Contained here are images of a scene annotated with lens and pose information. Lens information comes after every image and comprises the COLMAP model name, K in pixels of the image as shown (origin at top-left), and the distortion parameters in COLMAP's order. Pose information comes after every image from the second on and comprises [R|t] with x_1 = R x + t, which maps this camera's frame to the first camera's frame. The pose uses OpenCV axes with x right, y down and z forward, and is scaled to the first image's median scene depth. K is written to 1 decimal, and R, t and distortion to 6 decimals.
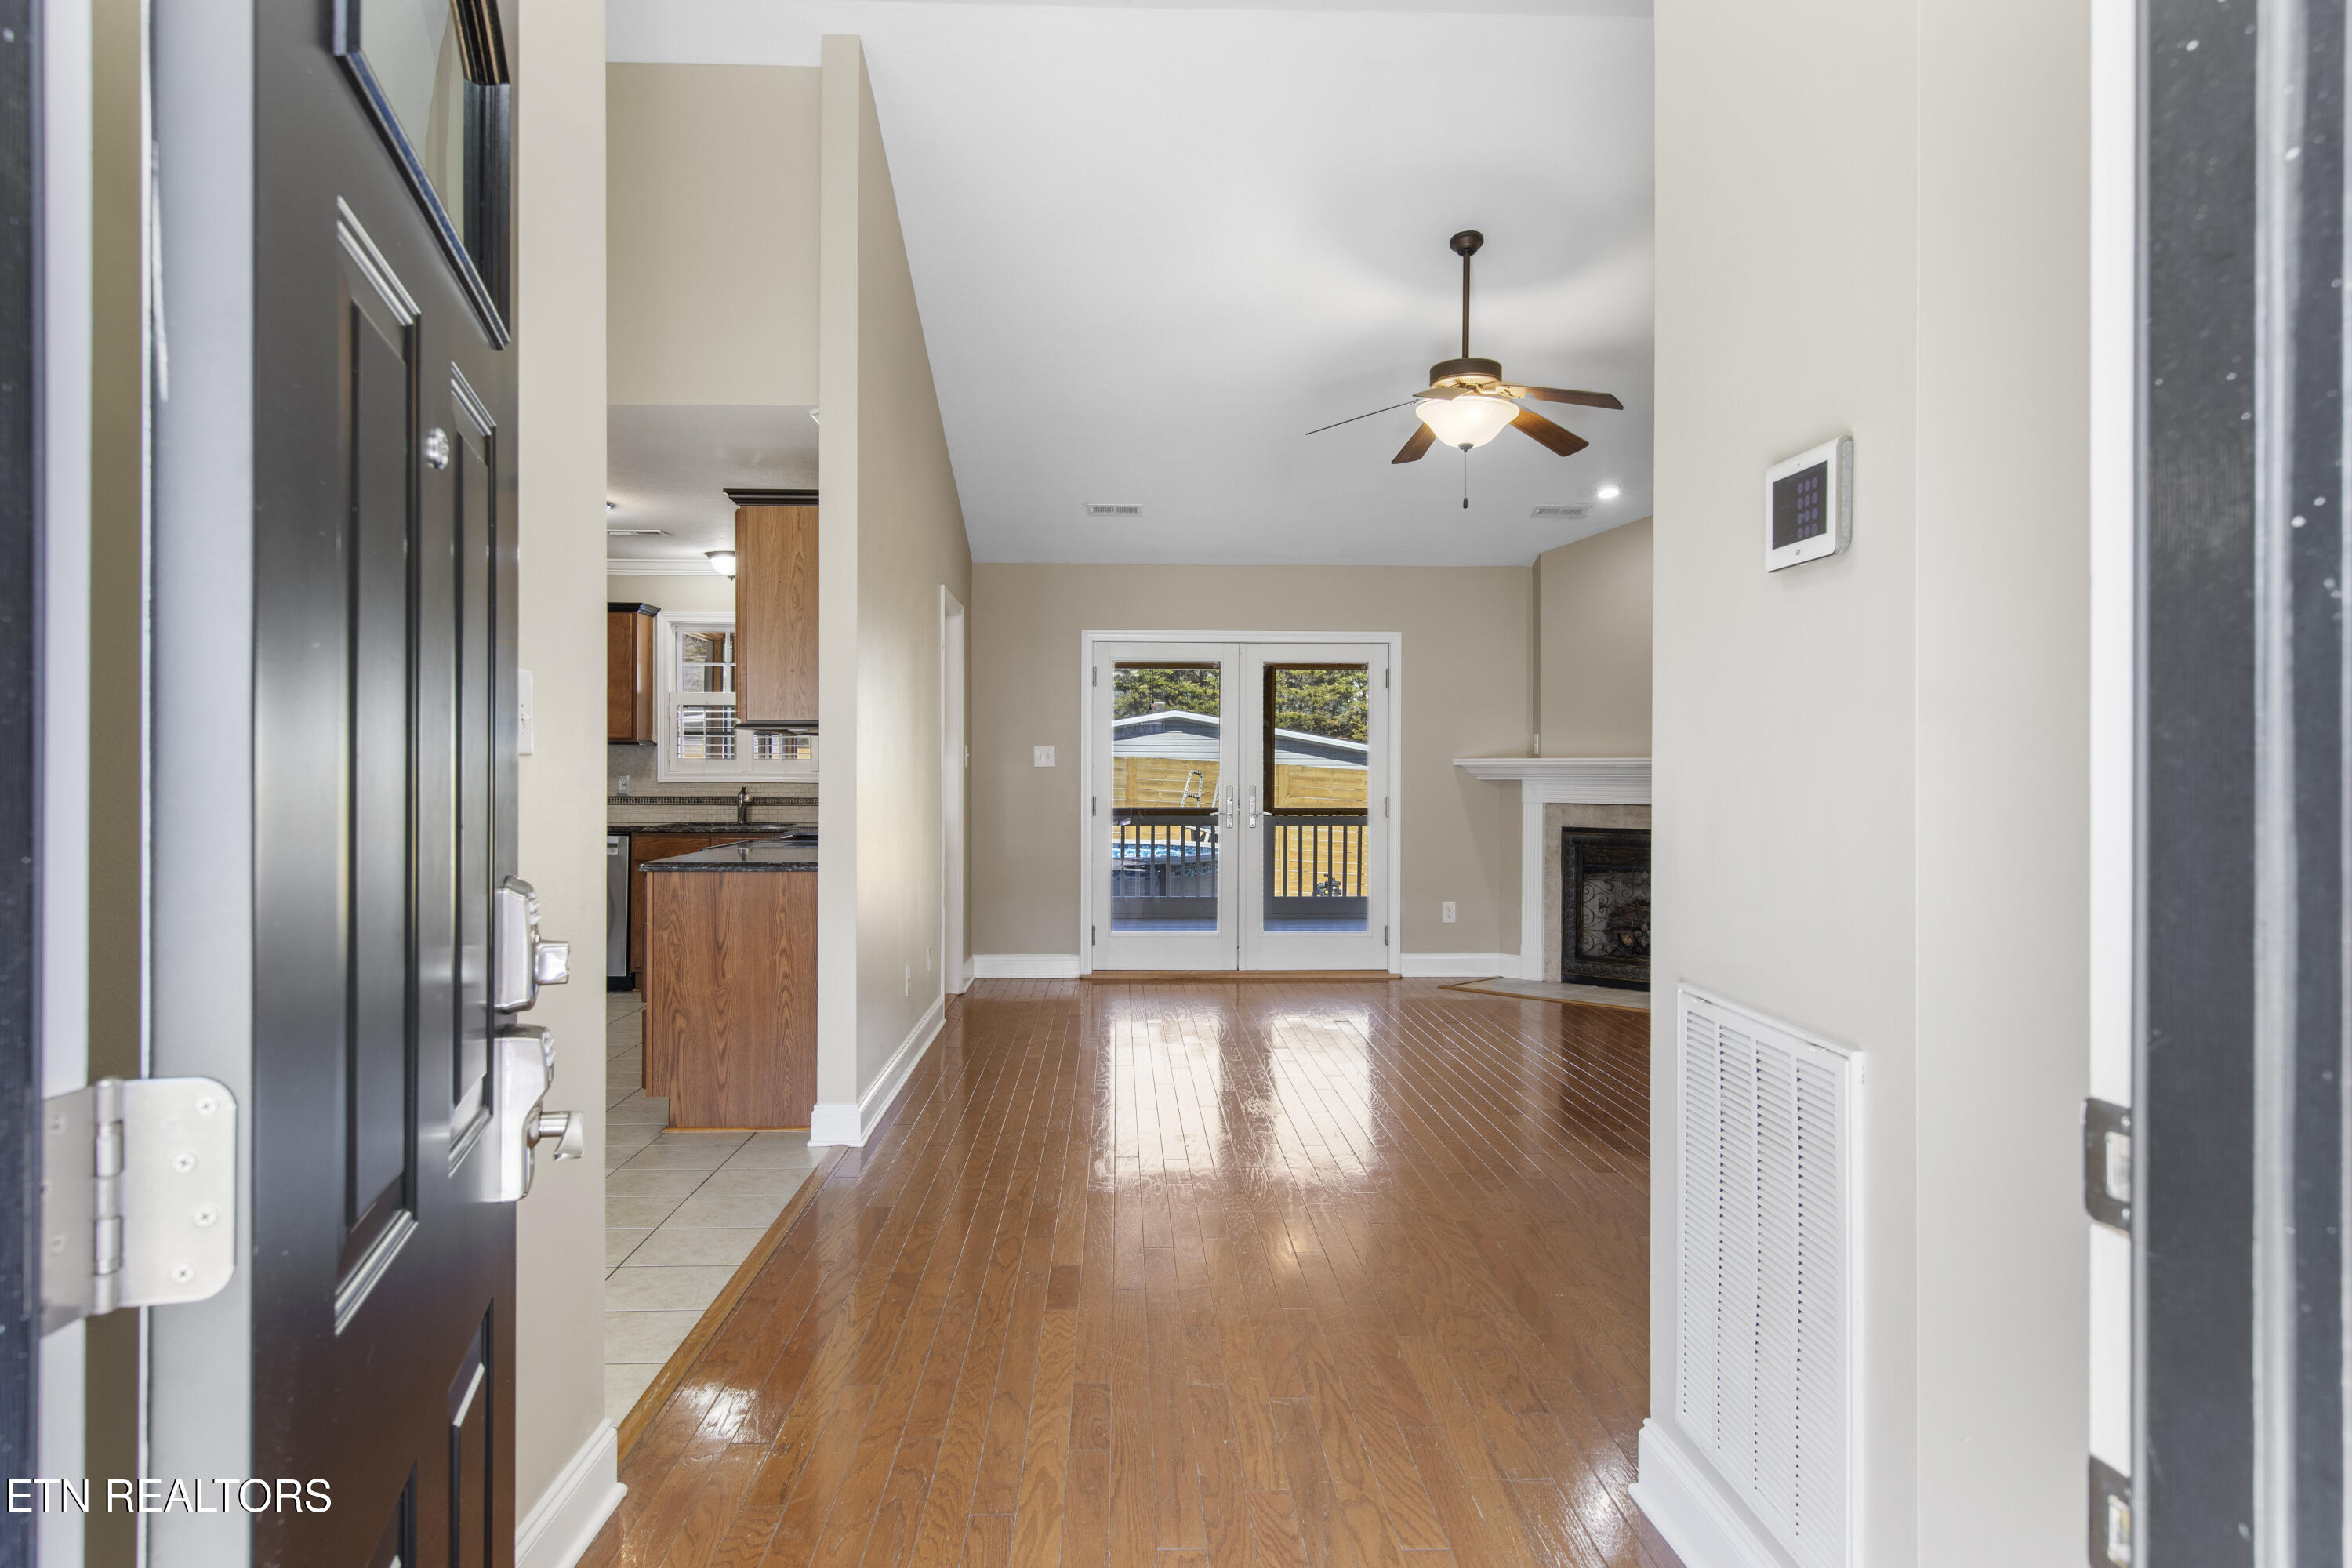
lens RADIAL K [[1526.3, 0, 1169.4], [0, 1526.3, 782.6], [0, 0, 1]] dist [0.005663, 0.001844]
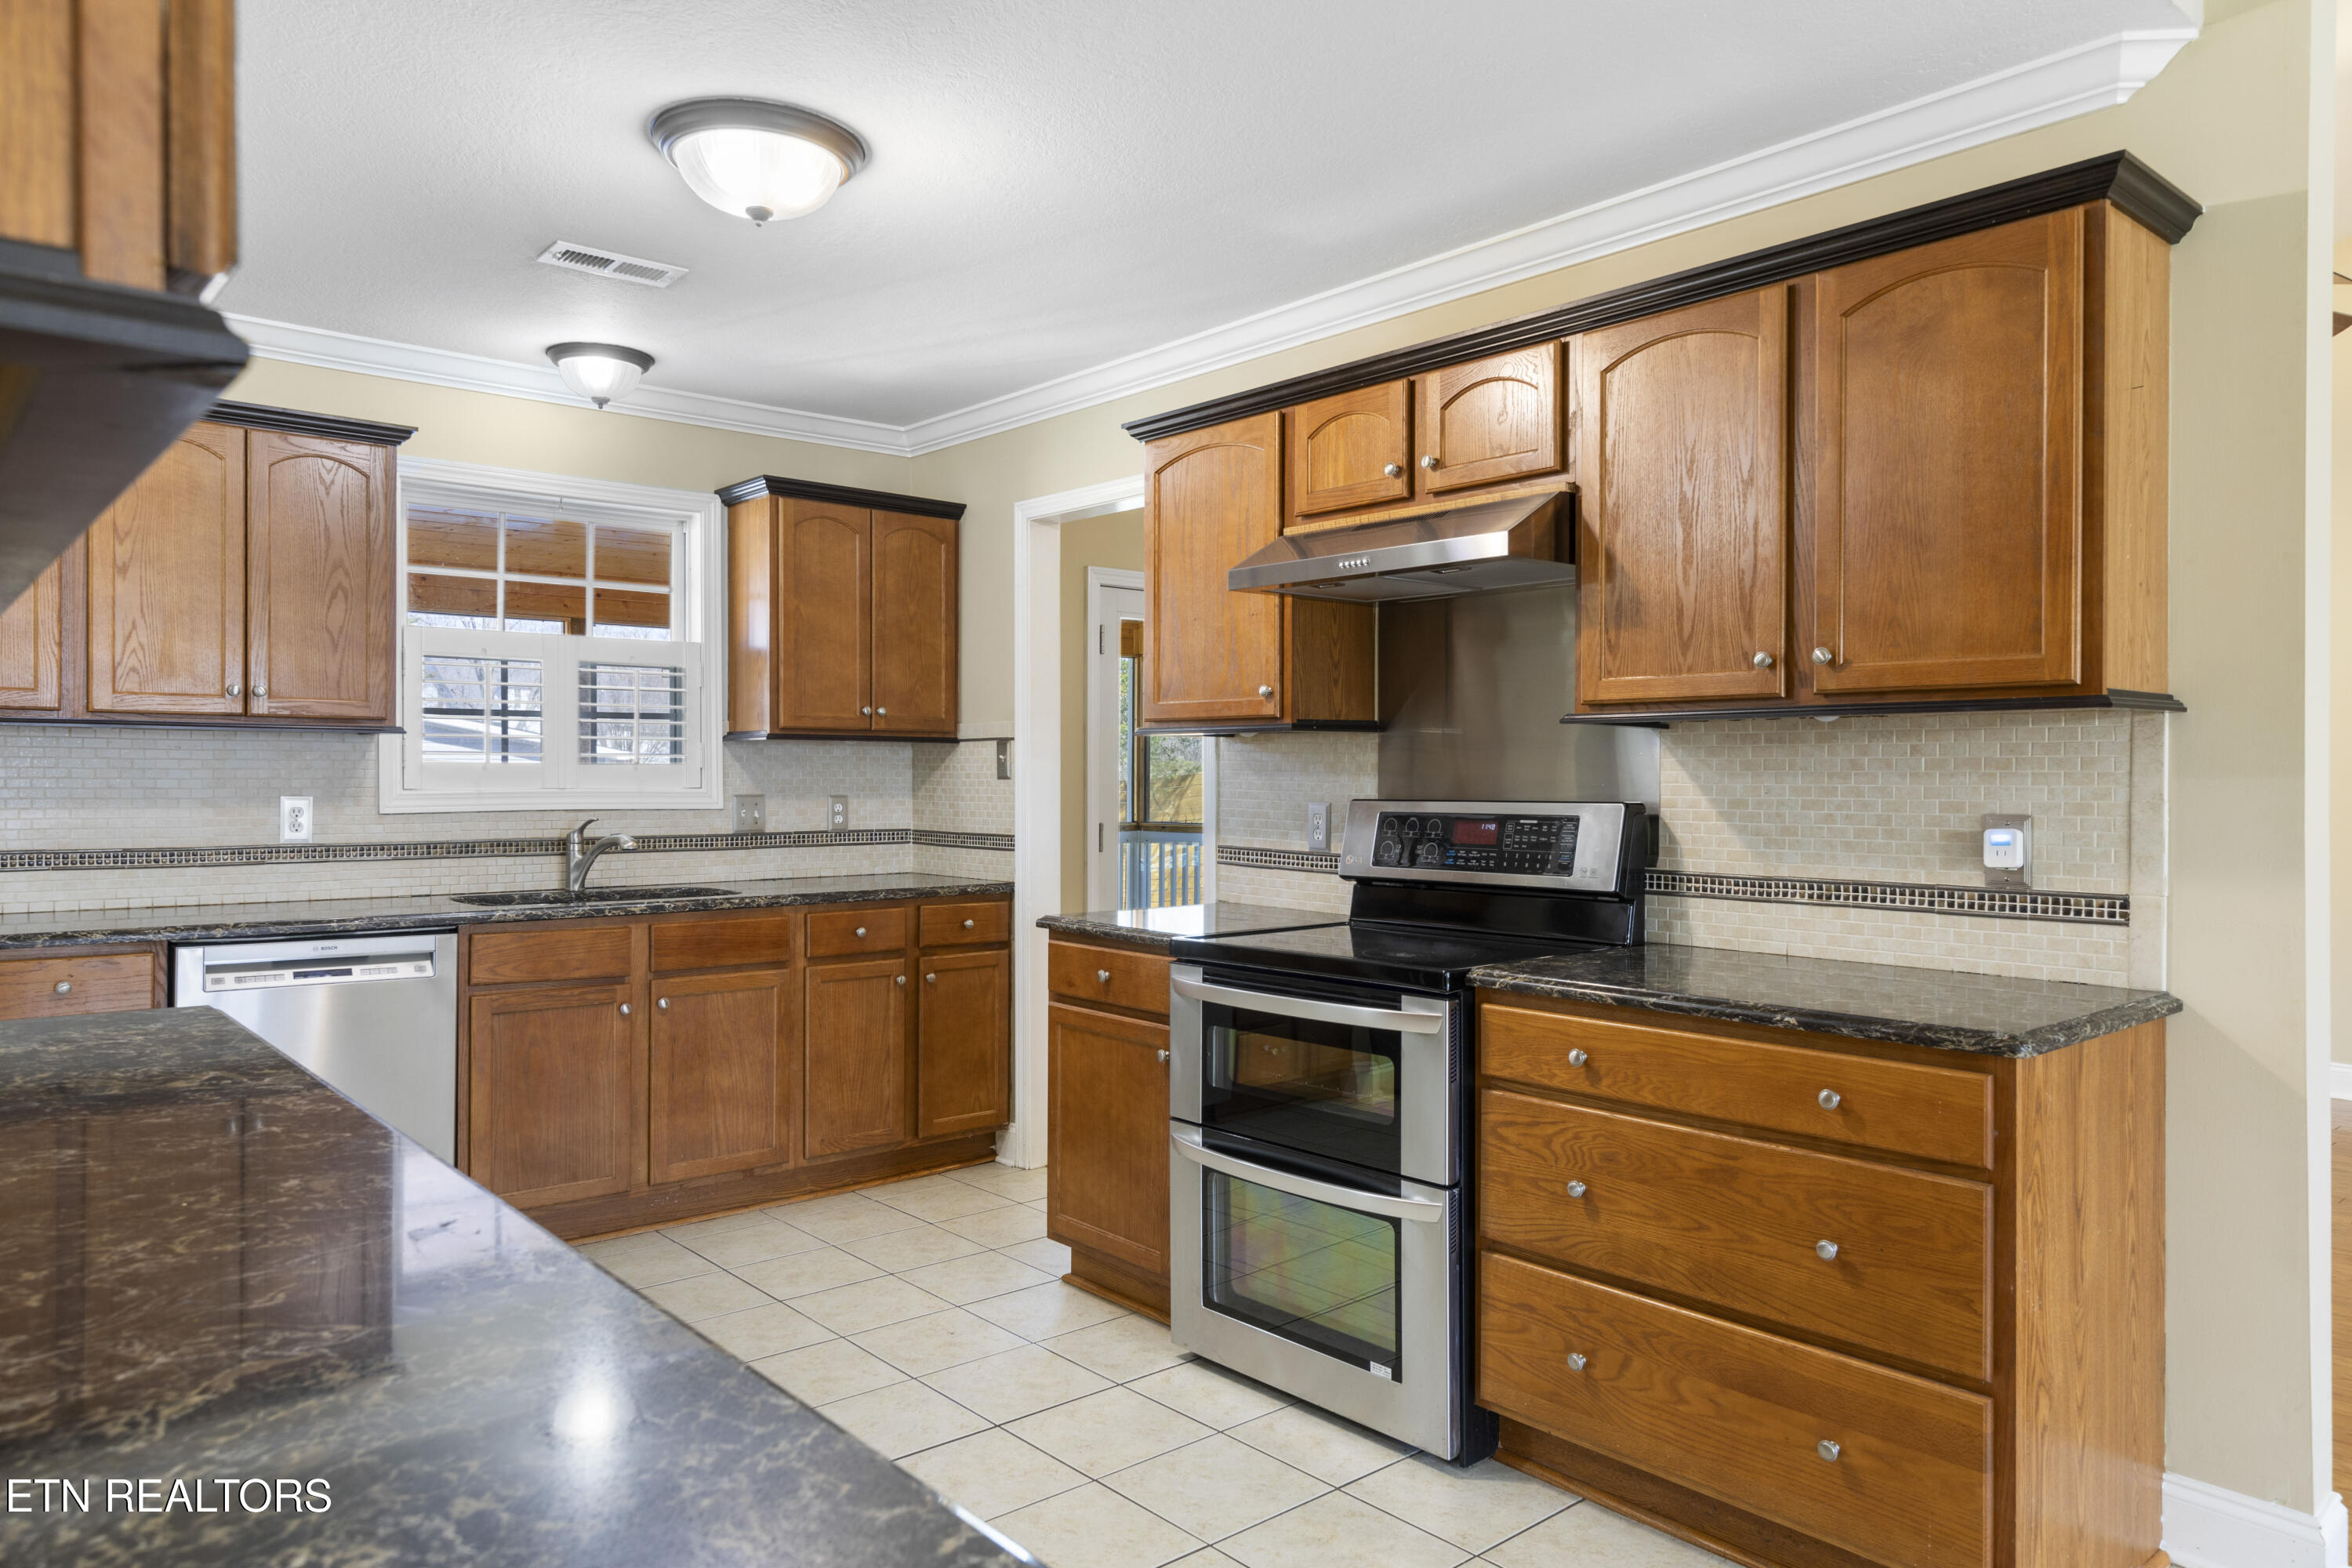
lens RADIAL K [[1526.3, 0, 1169.4], [0, 1526.3, 782.6], [0, 0, 1]] dist [0.005663, 0.001844]
pose [[0.778608, -0.005281, 0.627488, -0.446675], [0.005494, 0.999984, 0.001599, -0.009094], [-0.627486, 0.002202, 0.778625, 0.480927]]
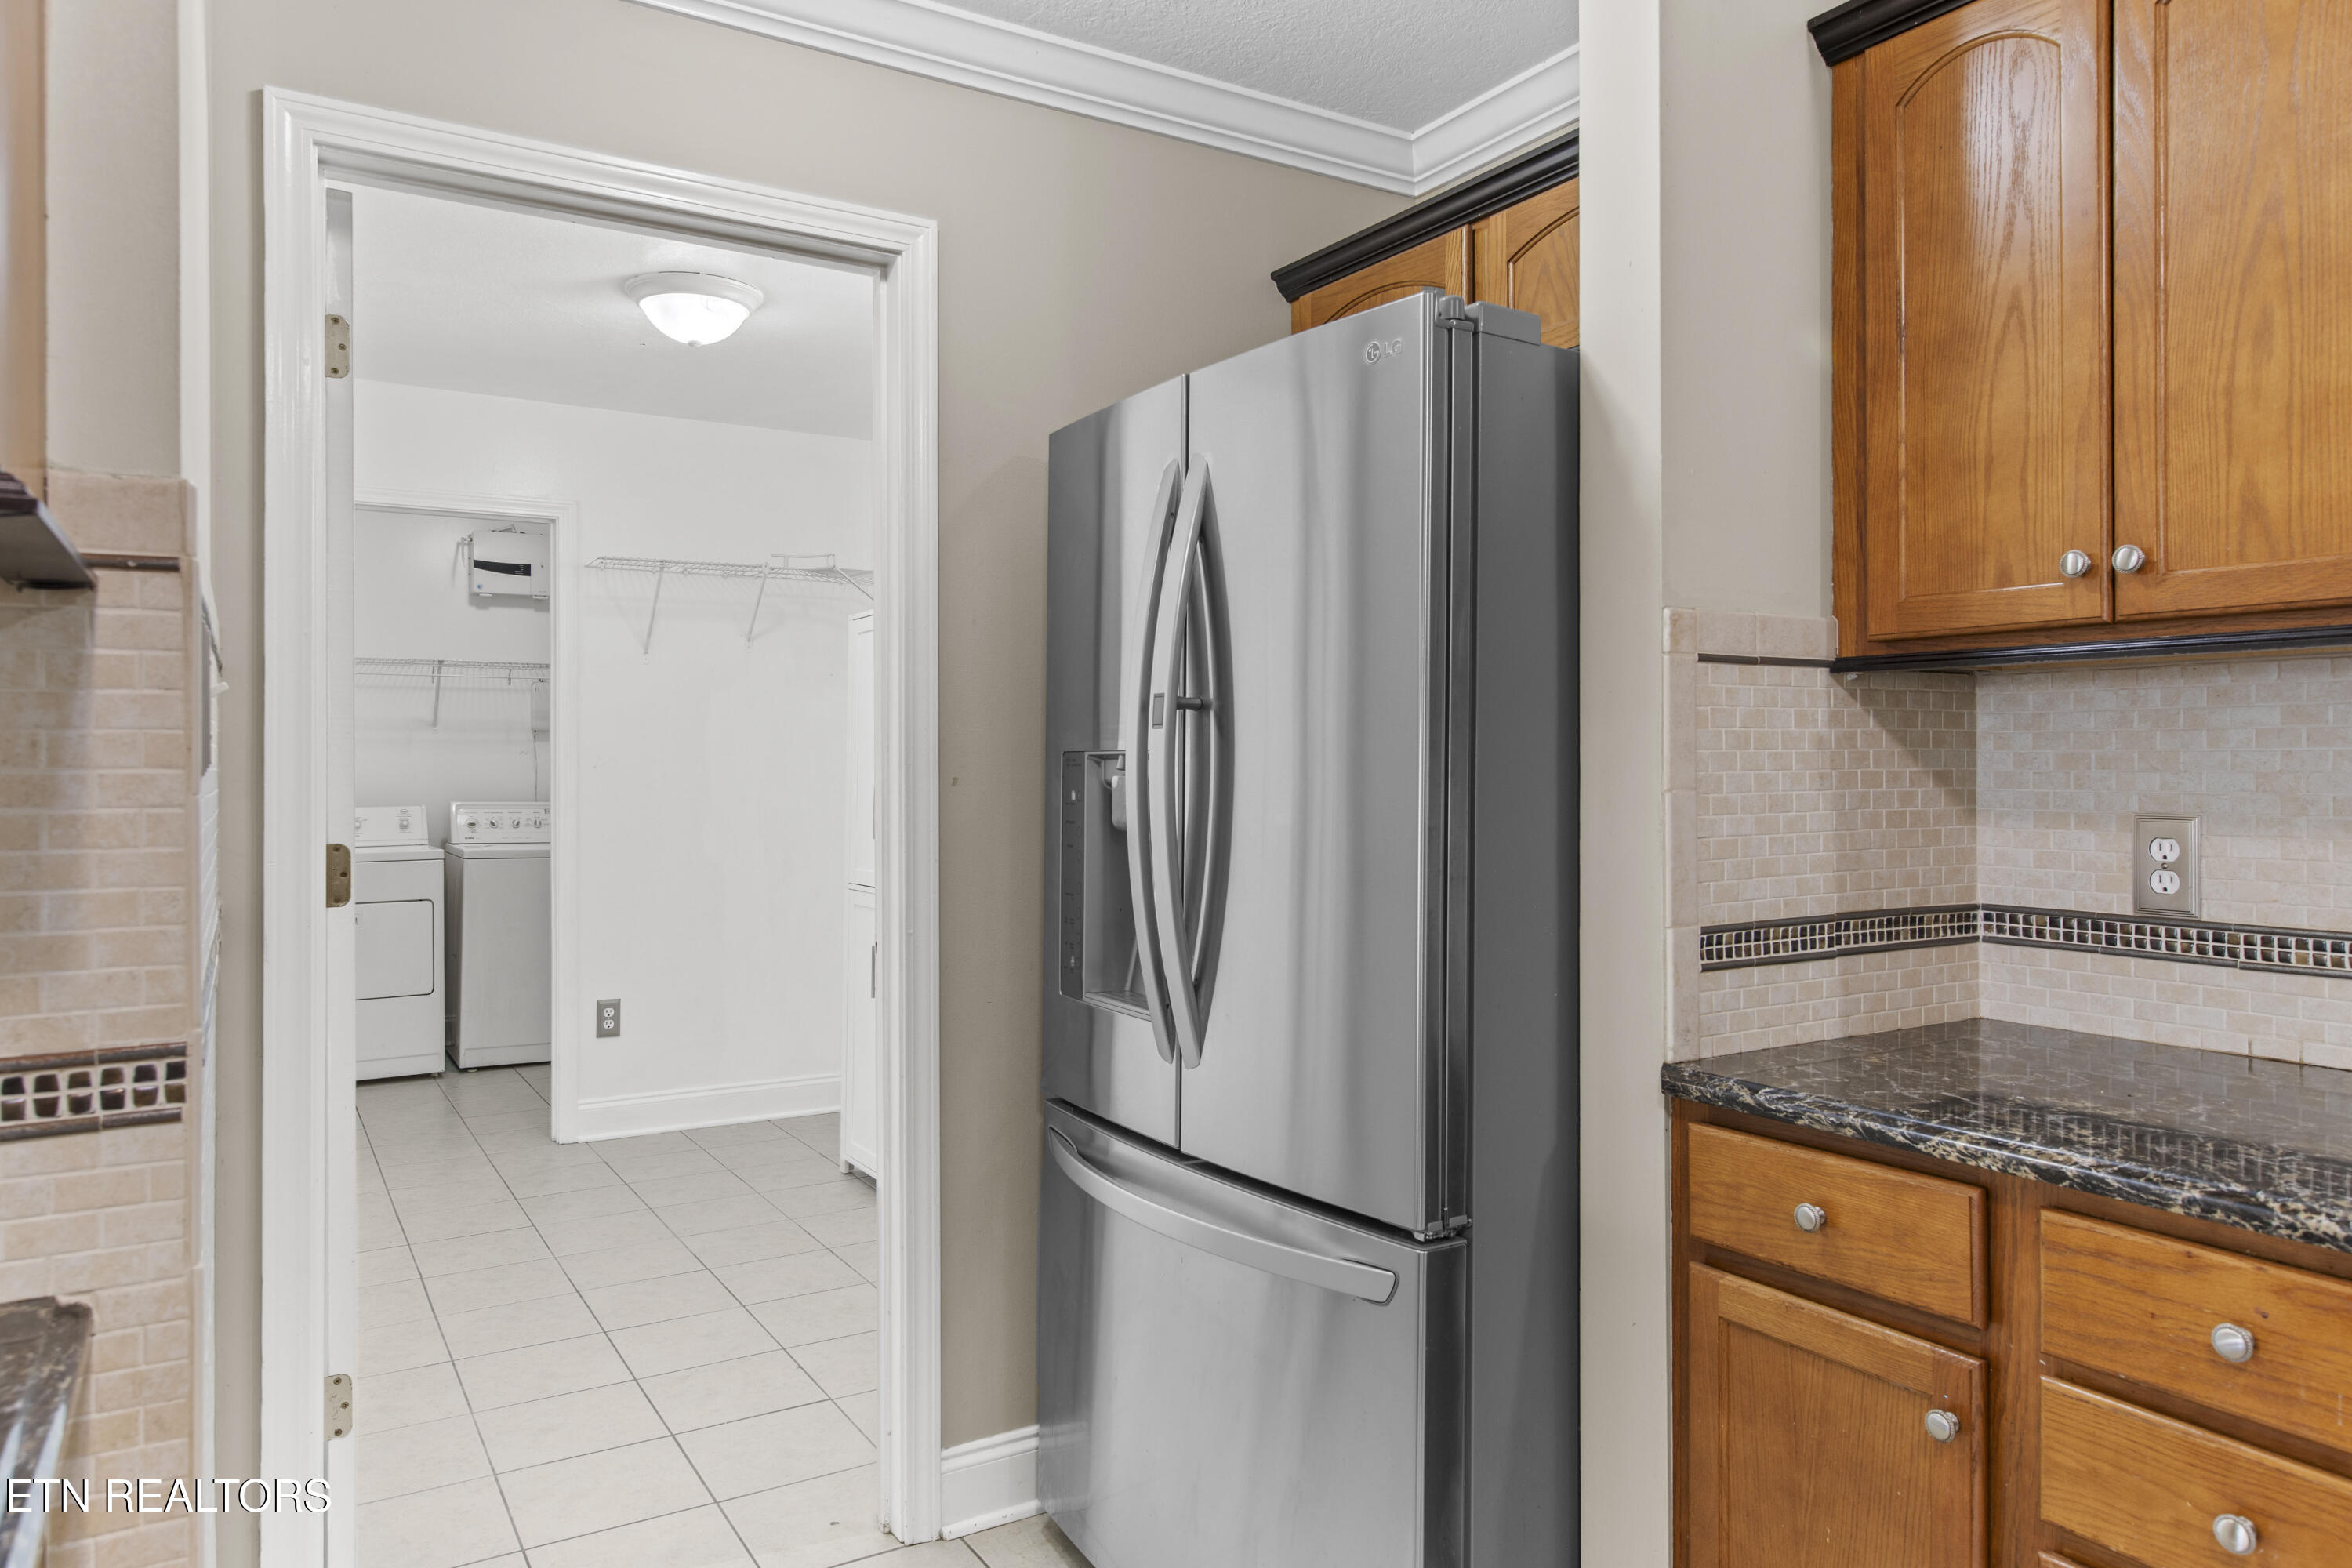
lens RADIAL K [[1531.1, 0, 1172.0], [0, 1531.1, 762.7], [0, 0, 1]] dist [0.005274, 0.000406]
pose [[0.491836, -0.008359, -0.870648, -0.349481], [-0.000496, 0.999951, -0.009881, -0.010601], [0.870688, 0.005292, 0.491807, 0.785815]]
